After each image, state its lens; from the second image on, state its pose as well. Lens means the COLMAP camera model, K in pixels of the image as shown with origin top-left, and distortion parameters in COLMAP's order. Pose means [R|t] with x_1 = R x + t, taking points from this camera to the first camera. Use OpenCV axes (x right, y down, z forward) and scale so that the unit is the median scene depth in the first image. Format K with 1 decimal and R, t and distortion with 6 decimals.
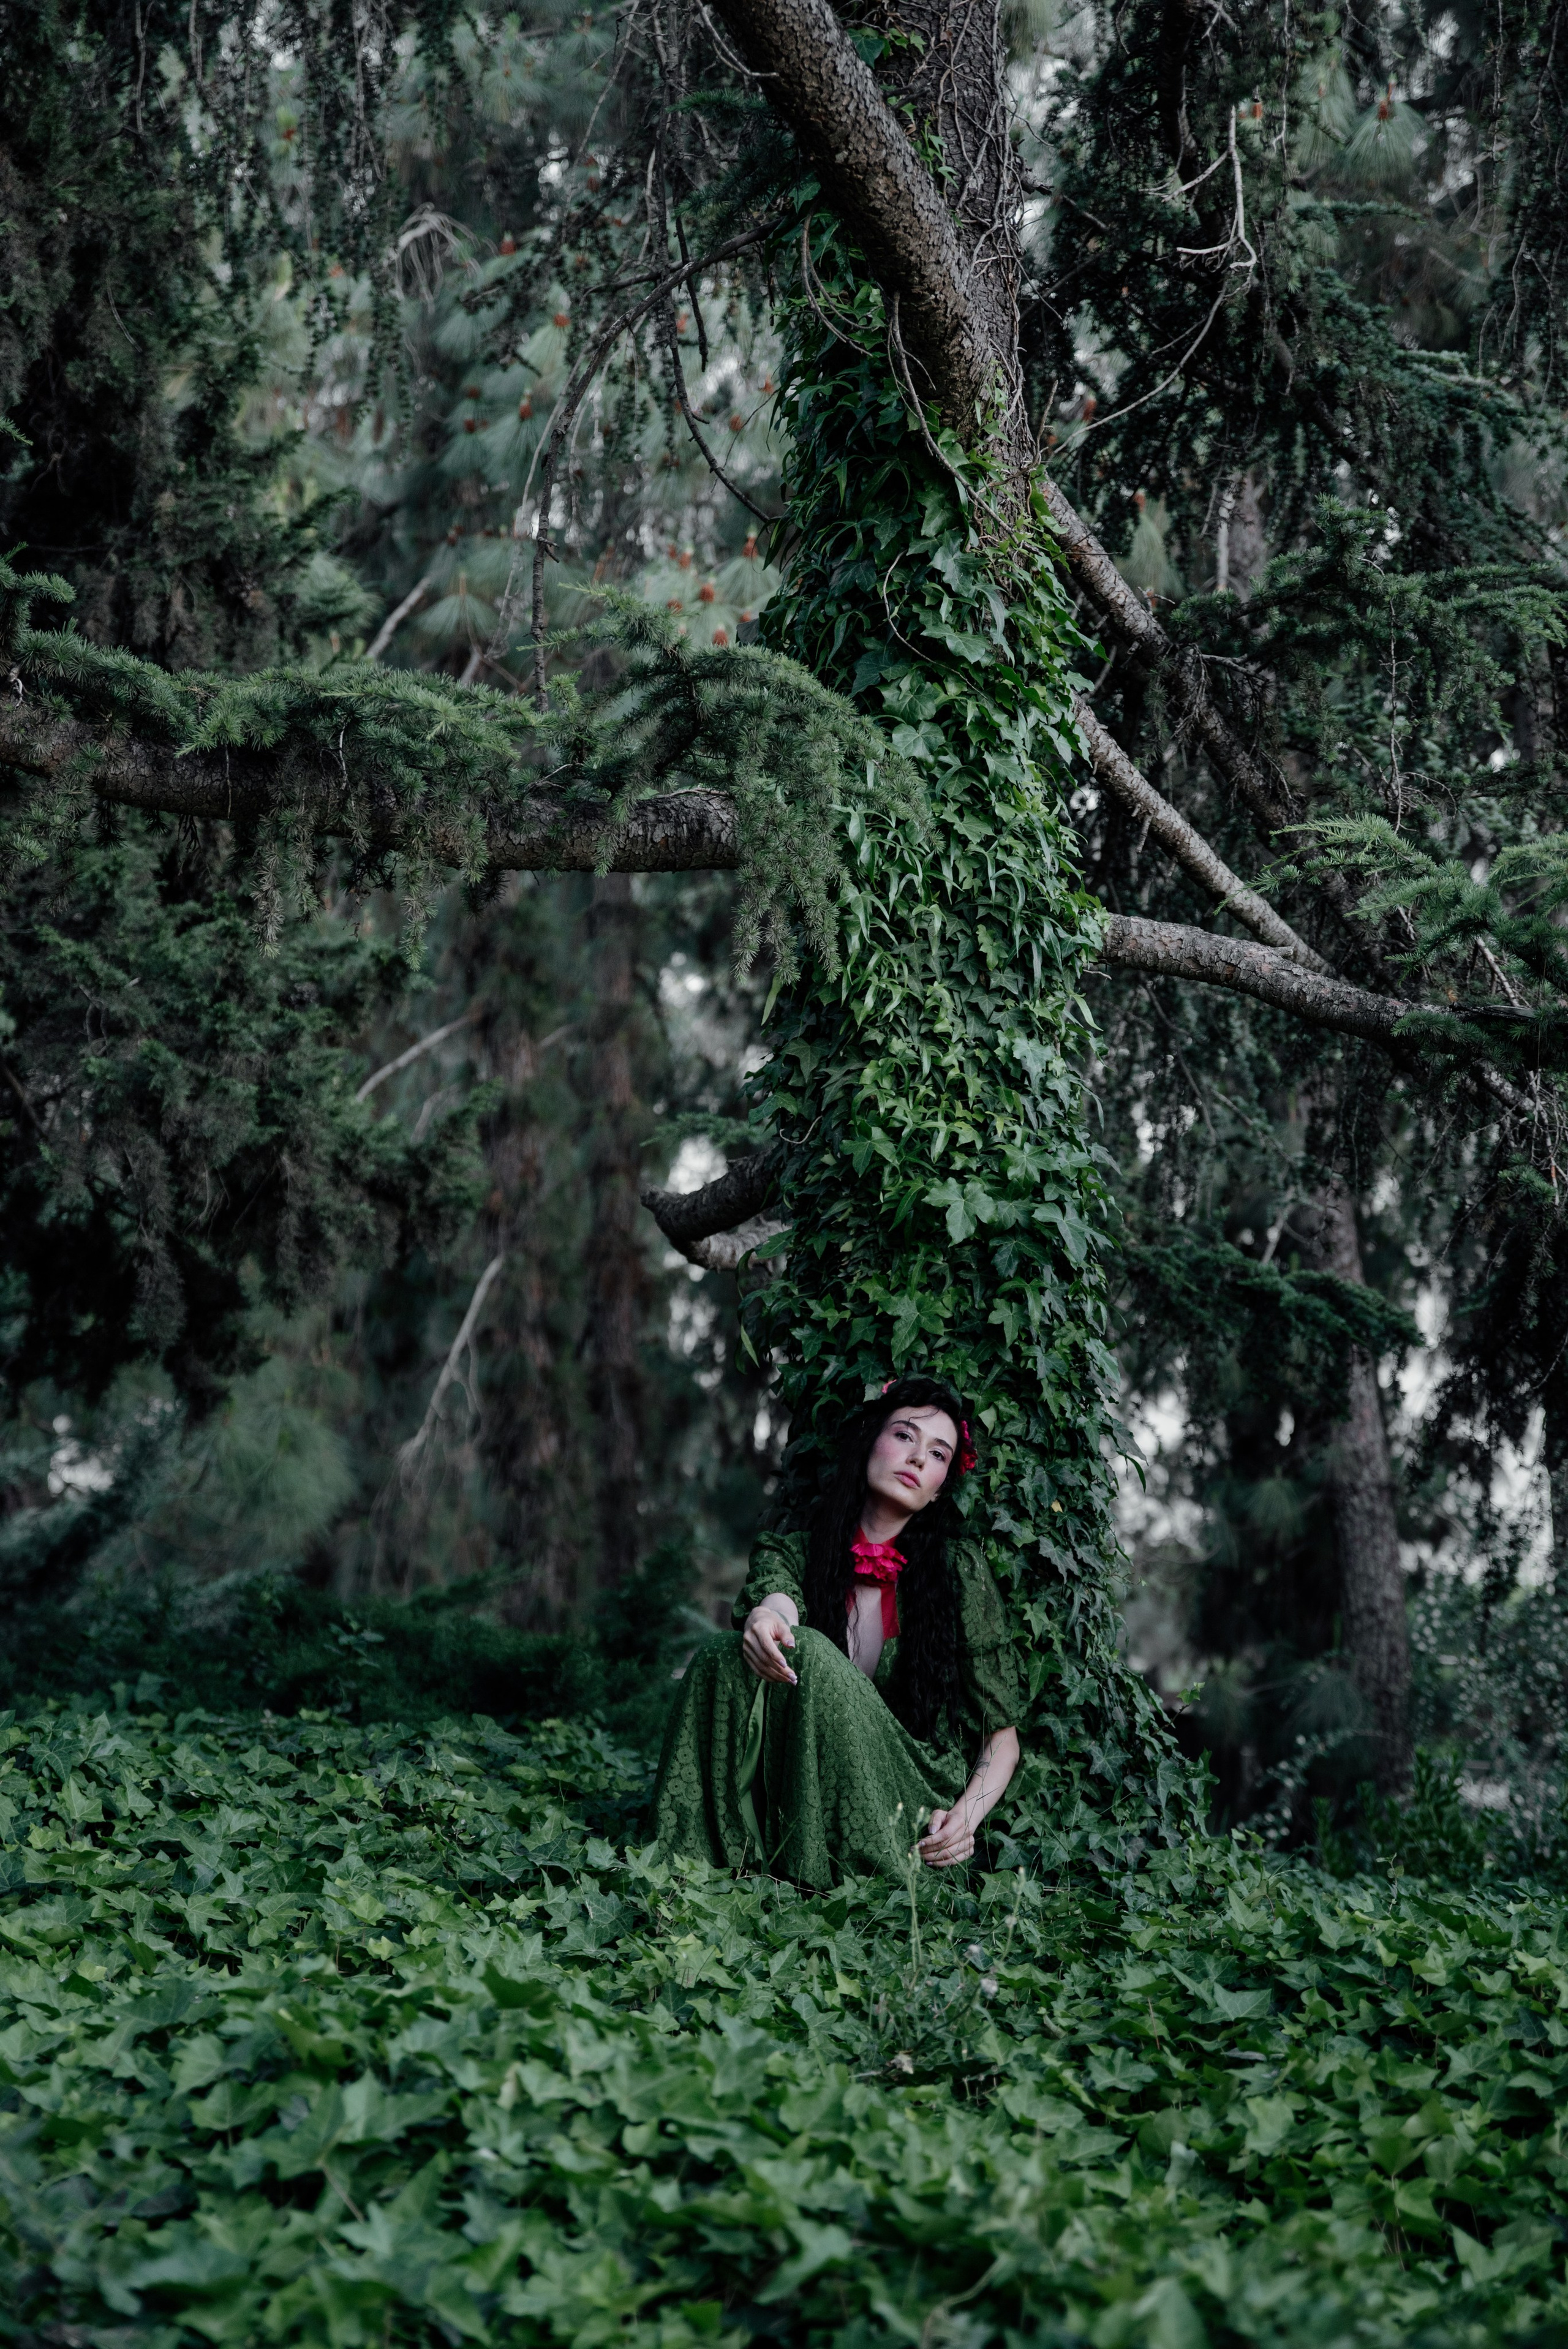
lens RADIAL K [[3591.7, 0, 784.0], [0, 3591.7, 1174.5], [0, 0, 1]] dist [0.097701, -0.025941]
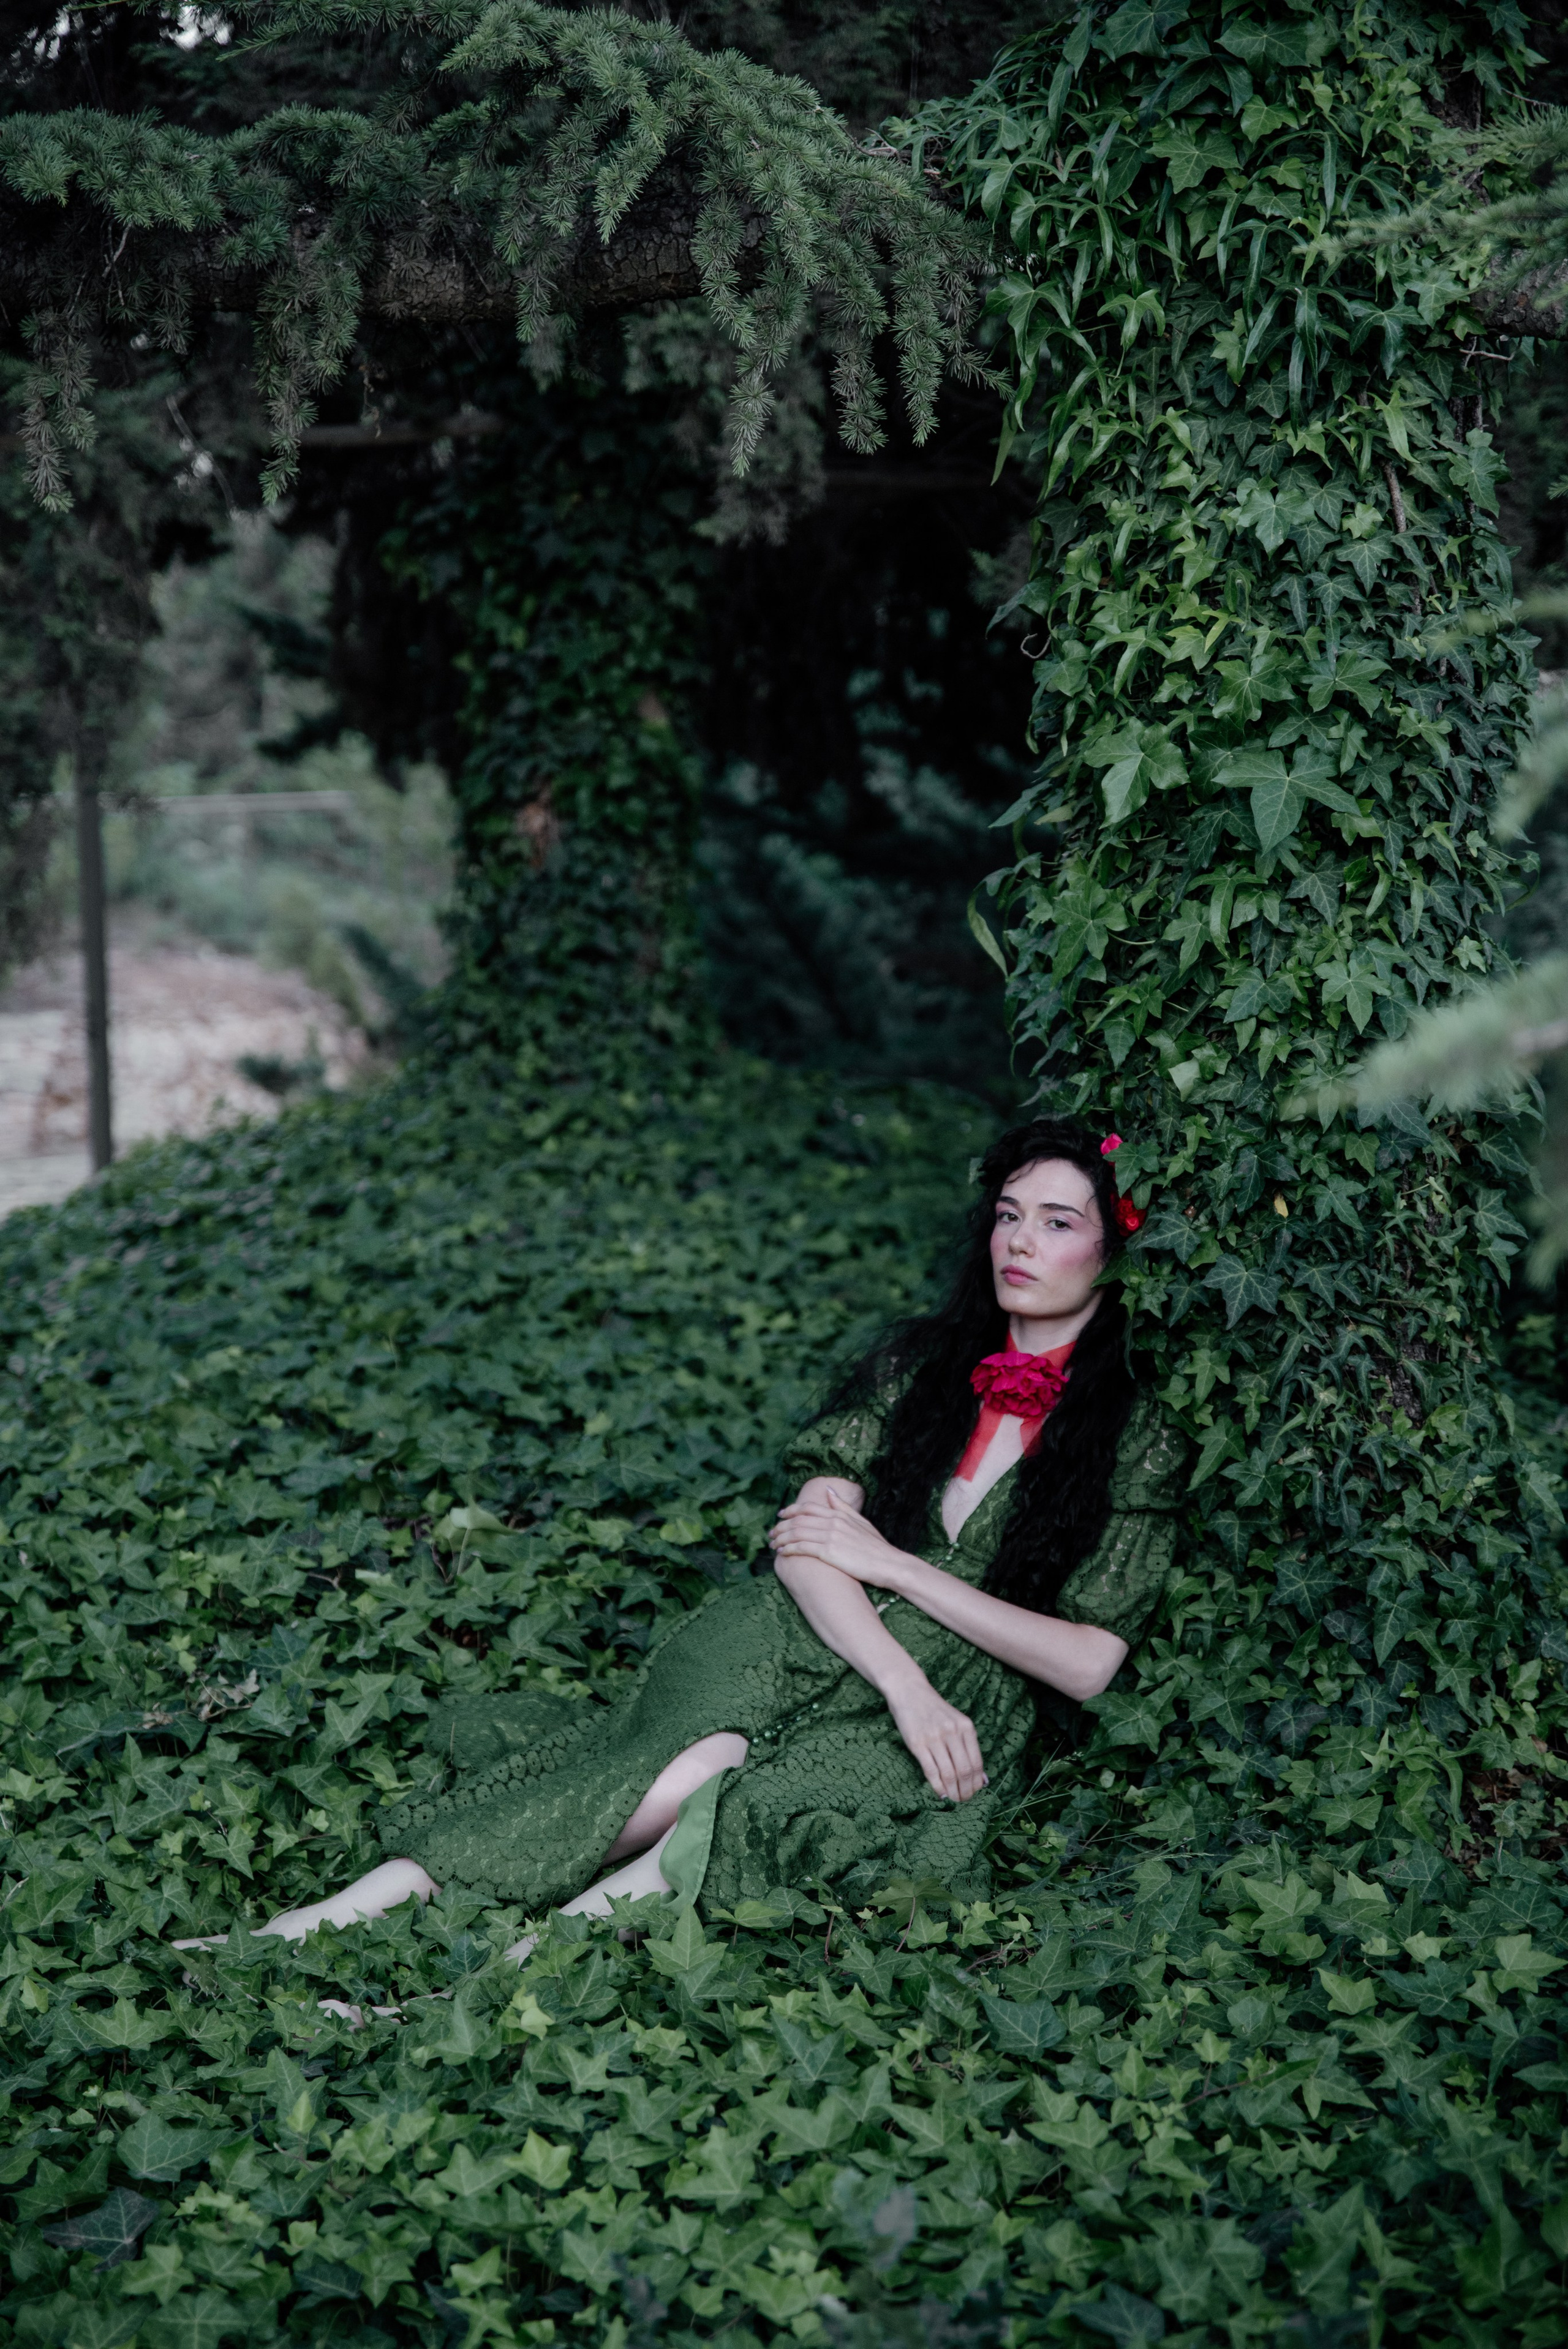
lens RADIAL K [[4376.7, 0, 784.0], [0, 4376.7, 1174.5], [0, 0, 1]] dist [0.274198, 0.131853]
pose [[0.769009, 0.045456, -0.637620, 0.519114], [0.090432, 0.979701, 0.178910, -0.068145], [0.632809, -0.195244, 0.749288, 0.317443]]
